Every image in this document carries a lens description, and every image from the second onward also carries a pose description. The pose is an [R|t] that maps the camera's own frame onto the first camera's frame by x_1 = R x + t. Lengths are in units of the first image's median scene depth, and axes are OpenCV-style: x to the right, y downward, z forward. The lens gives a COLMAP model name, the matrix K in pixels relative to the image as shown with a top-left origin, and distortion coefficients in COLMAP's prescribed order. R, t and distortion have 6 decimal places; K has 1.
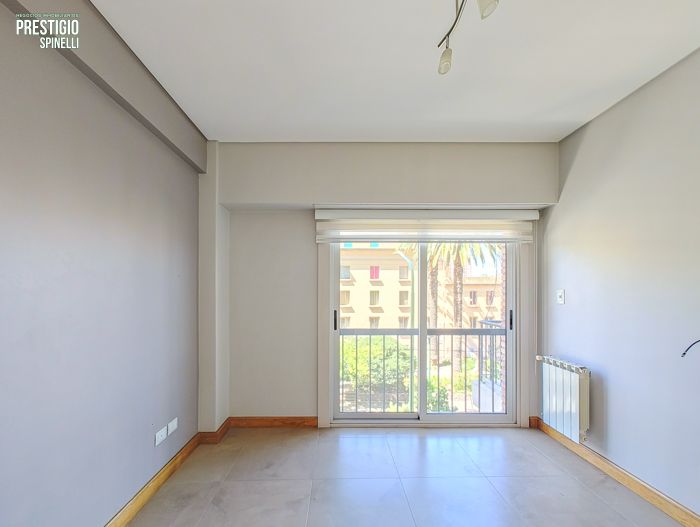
lens RADIAL K [[303.2, 0, 346.3], [0, 303.2, 290.5], [0, 0, 1]] dist [-0.000717, -0.001275]
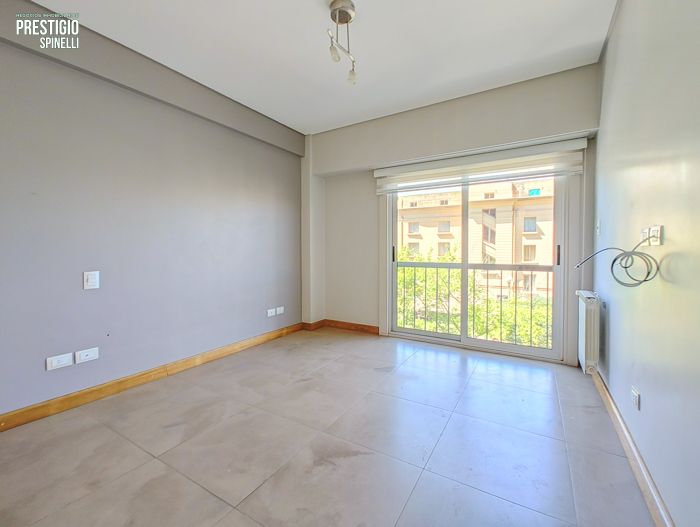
lens RADIAL K [[303.2, 0, 357.4], [0, 303.2, 252.9], [0, 0, 1]] dist [-0.000717, -0.001275]
pose [[0.856381, 0.003159, -0.516335, 0.505383], [0.005813, 0.999859, 0.015759, 0.072822], [0.516312, -0.016497, 0.856242, -0.175730]]
